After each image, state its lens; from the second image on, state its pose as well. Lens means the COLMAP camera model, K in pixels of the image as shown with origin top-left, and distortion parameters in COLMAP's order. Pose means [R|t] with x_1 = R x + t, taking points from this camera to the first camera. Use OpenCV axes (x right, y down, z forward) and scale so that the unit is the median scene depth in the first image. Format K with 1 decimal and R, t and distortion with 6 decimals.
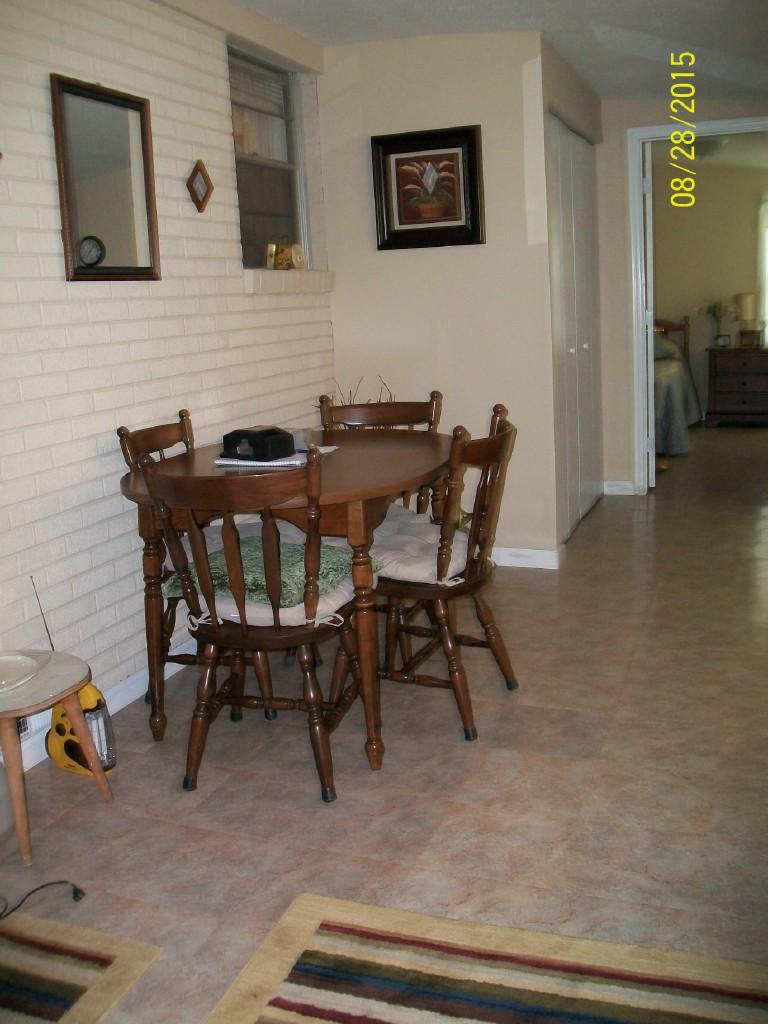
lens RADIAL K [[985.6, 0, 364.4], [0, 985.6, 507.4], [0, 0, 1]] dist [-0.150294, 0.112450]
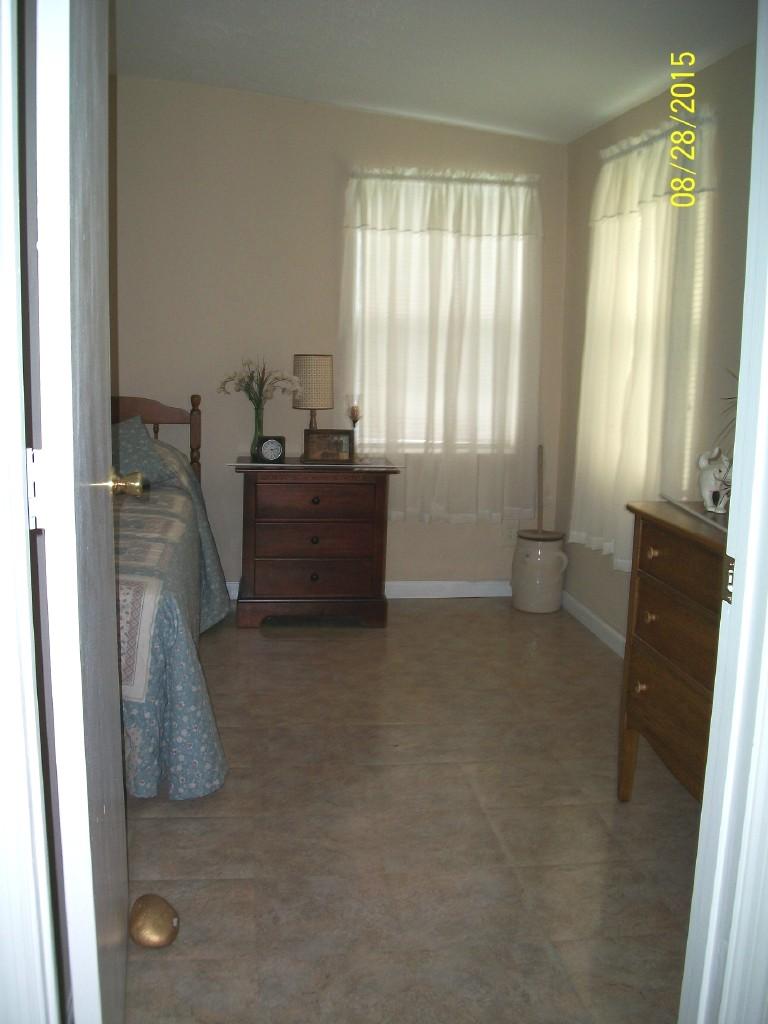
lens RADIAL K [[985.6, 0, 364.4], [0, 985.6, 507.4], [0, 0, 1]] dist [-0.150294, 0.112450]
pose [[0.875515, -0.057836, 0.479716, 0.046433], [0.081337, 0.996284, -0.028332, -0.033912], [-0.476295, 0.063824, 0.876966, 0.146761]]
